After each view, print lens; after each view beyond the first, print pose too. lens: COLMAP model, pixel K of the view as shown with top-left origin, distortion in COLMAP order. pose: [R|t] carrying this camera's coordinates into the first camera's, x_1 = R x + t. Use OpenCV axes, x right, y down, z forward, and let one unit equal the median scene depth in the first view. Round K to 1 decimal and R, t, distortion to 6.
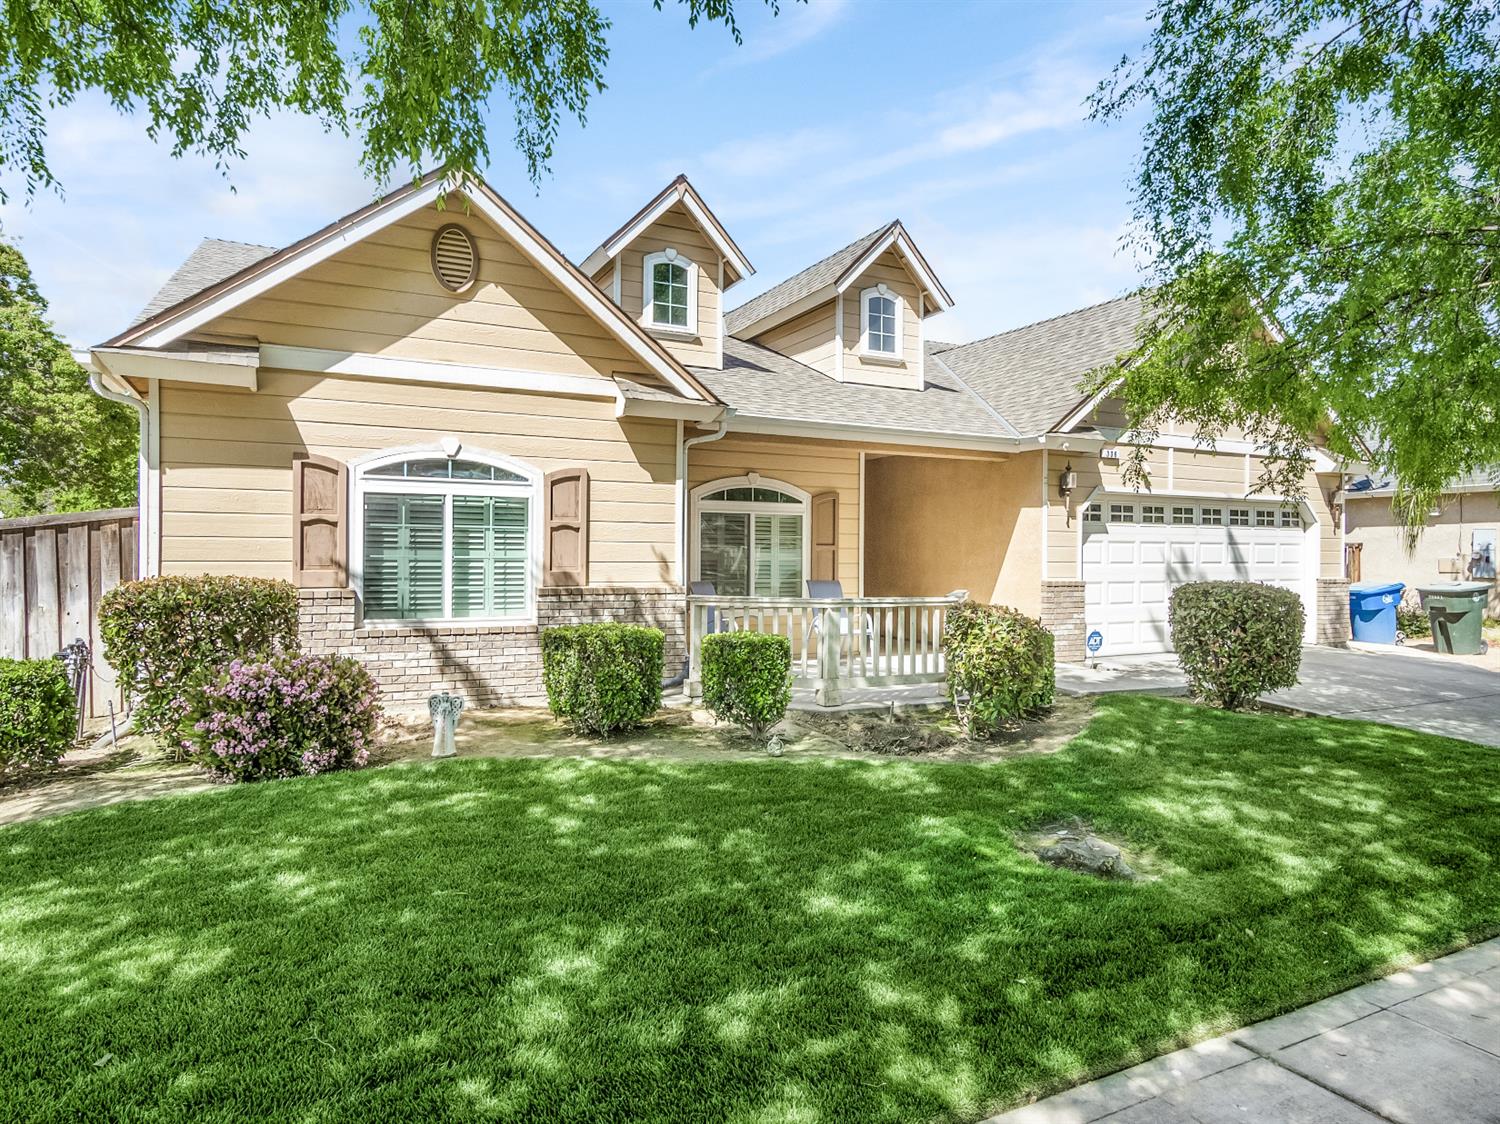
lens RADIAL K [[912.6, 0, 750.0], [0, 912.6, 562.0], [0, 0, 1]] dist [-0.001298, 0.000436]
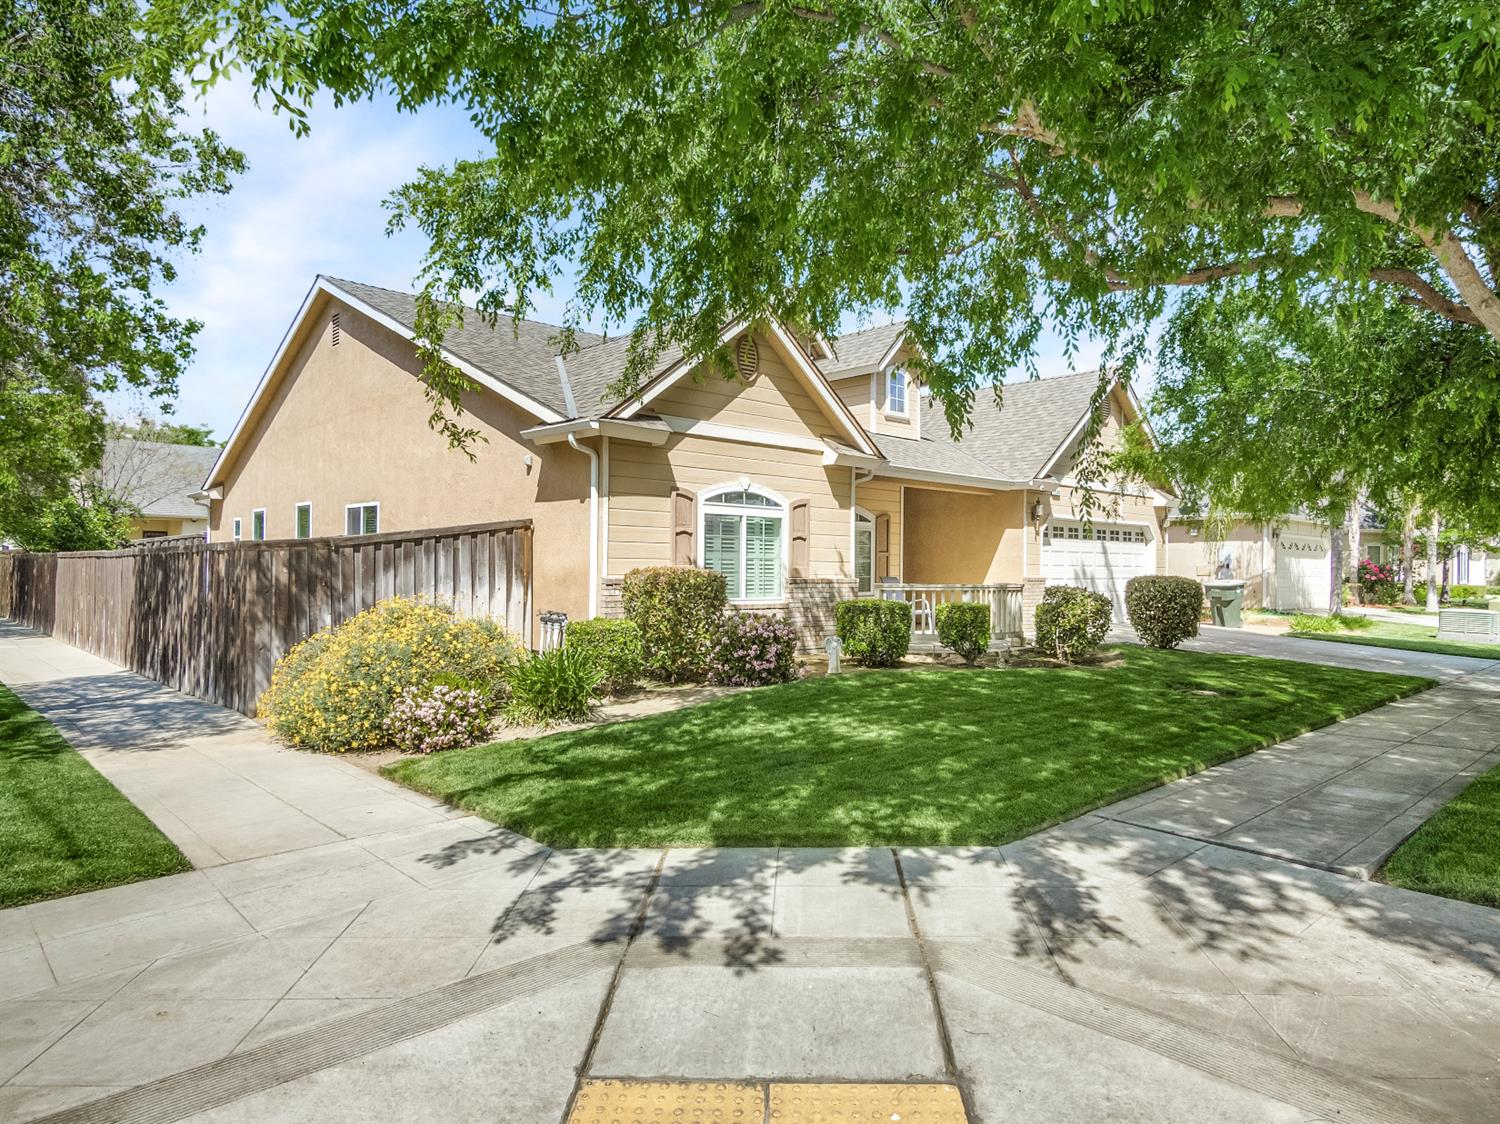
lens RADIAL K [[933.7, 0, 738.0], [0, 933.7, 567.2], [0, 0, 1]] dist [0.002789, 0.000506]
pose [[0.961725, 0.005098, 0.273969, -0.701542], [-0.004475, 0.999986, -0.002901, 0.014123], [-0.273979, 0.001564, 0.961734, -0.435010]]
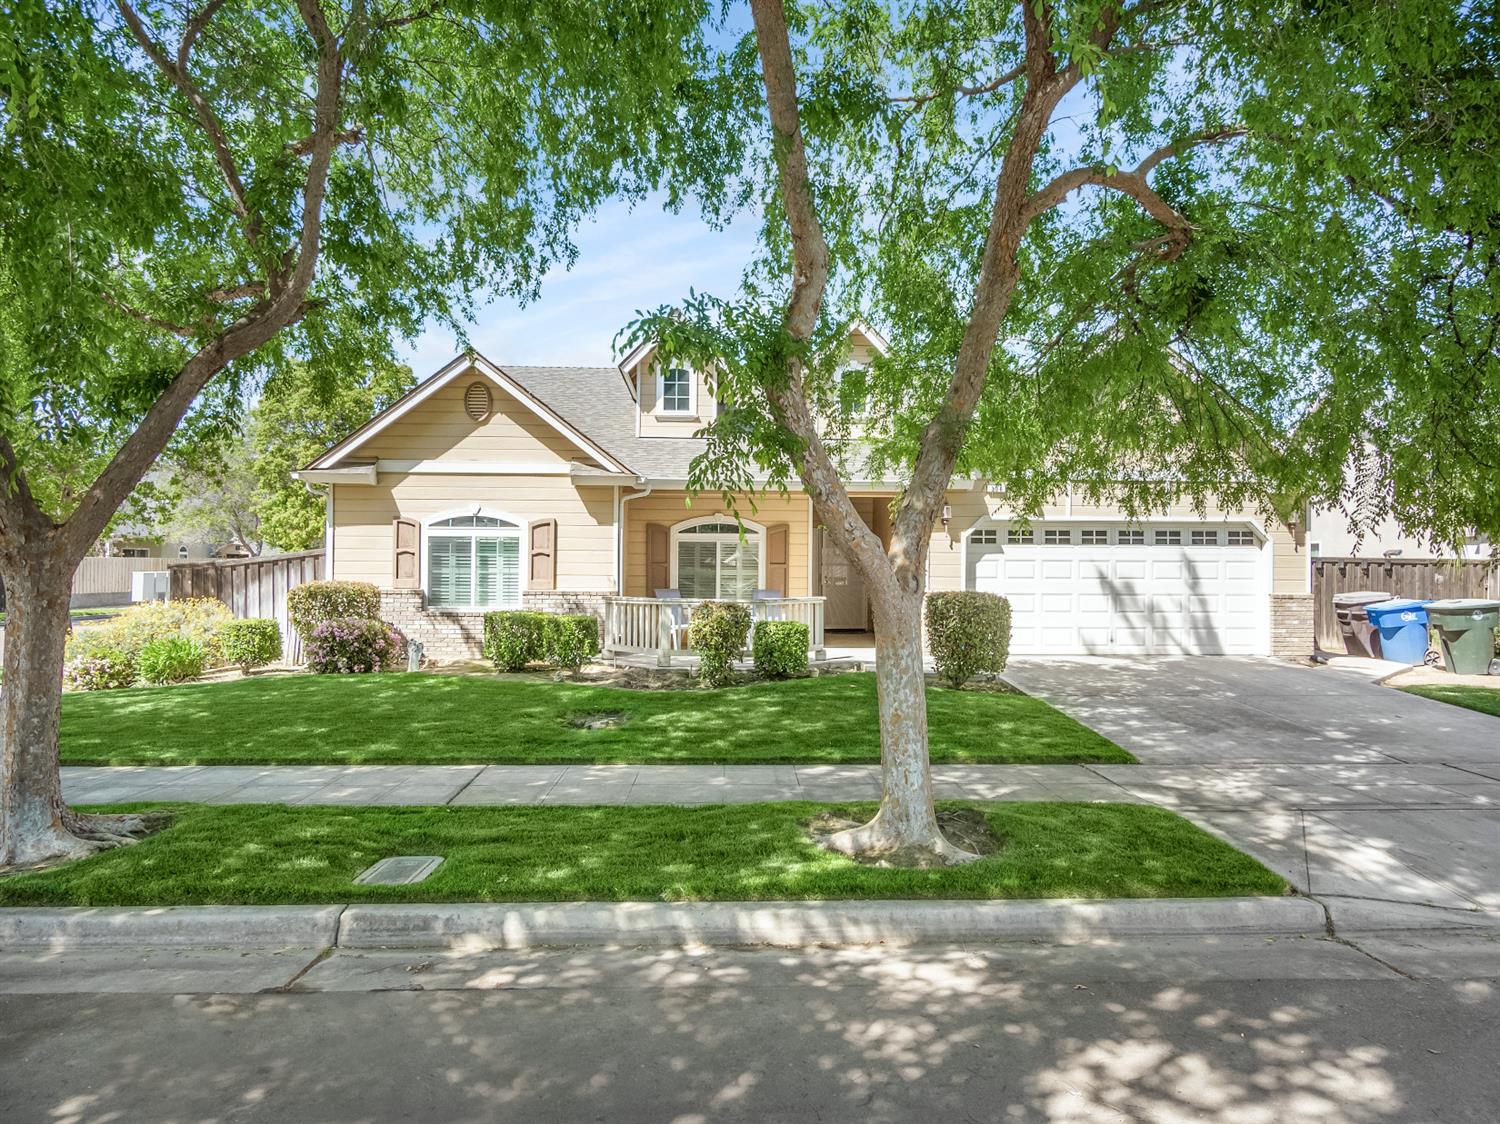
lens RADIAL K [[933.7, 0, 738.0], [0, 933.7, 567.2], [0, 0, 1]] dist [0.002789, 0.000506]
pose [[0.905720, -0.001933, -0.423872, 0.822966], [-0.004005, 0.999906, -0.013118, 0.006420], [0.423857, 0.013579, 0.905627, -0.378430]]
